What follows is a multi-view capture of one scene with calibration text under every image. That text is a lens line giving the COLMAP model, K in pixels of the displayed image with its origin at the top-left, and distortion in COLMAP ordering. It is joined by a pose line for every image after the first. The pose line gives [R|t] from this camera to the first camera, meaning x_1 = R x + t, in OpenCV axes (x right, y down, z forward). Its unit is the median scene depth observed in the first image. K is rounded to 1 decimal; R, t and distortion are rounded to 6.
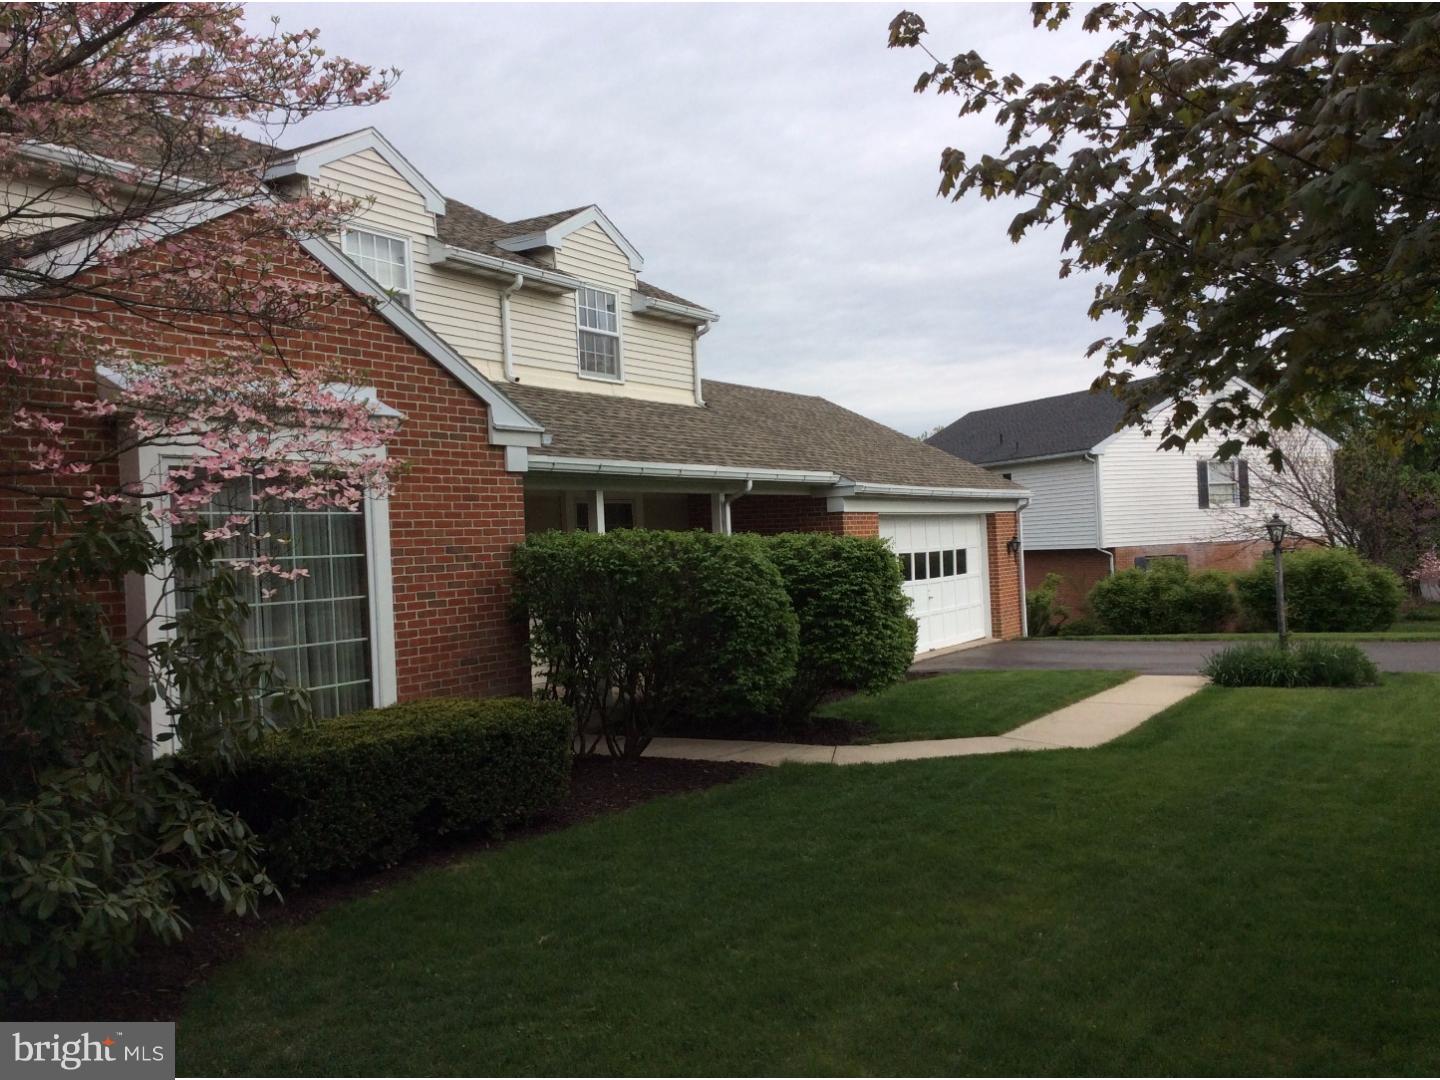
lens RADIAL K [[1312.7, 0, 721.2], [0, 1312.7, 530.7], [0, 0, 1]] dist [0.046006, 0.000000]
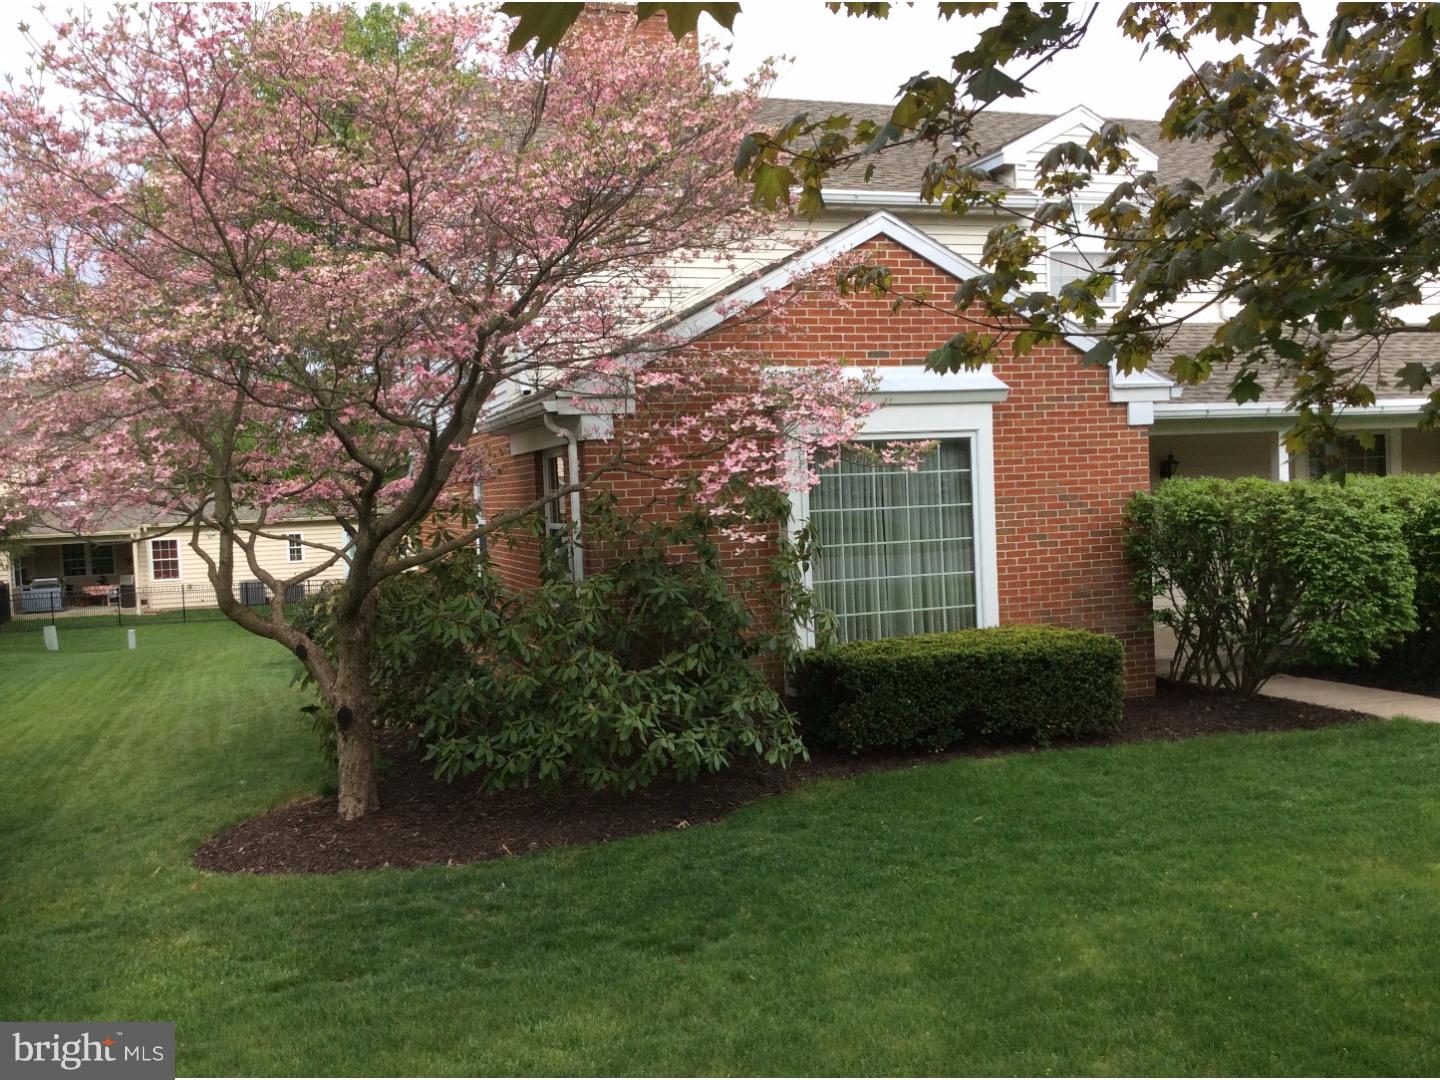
lens RADIAL K [[1312.7, 0, 719.1], [0, 1312.7, 545.2], [0, 0, 1]] dist [0.046006, 0.000000]
pose [[0.770160, 0.040140, -0.636587, 0.376524], [0.014948, 0.996608, 0.080927, -0.052615], [0.637676, -0.071842, 0.766947, -0.107319]]
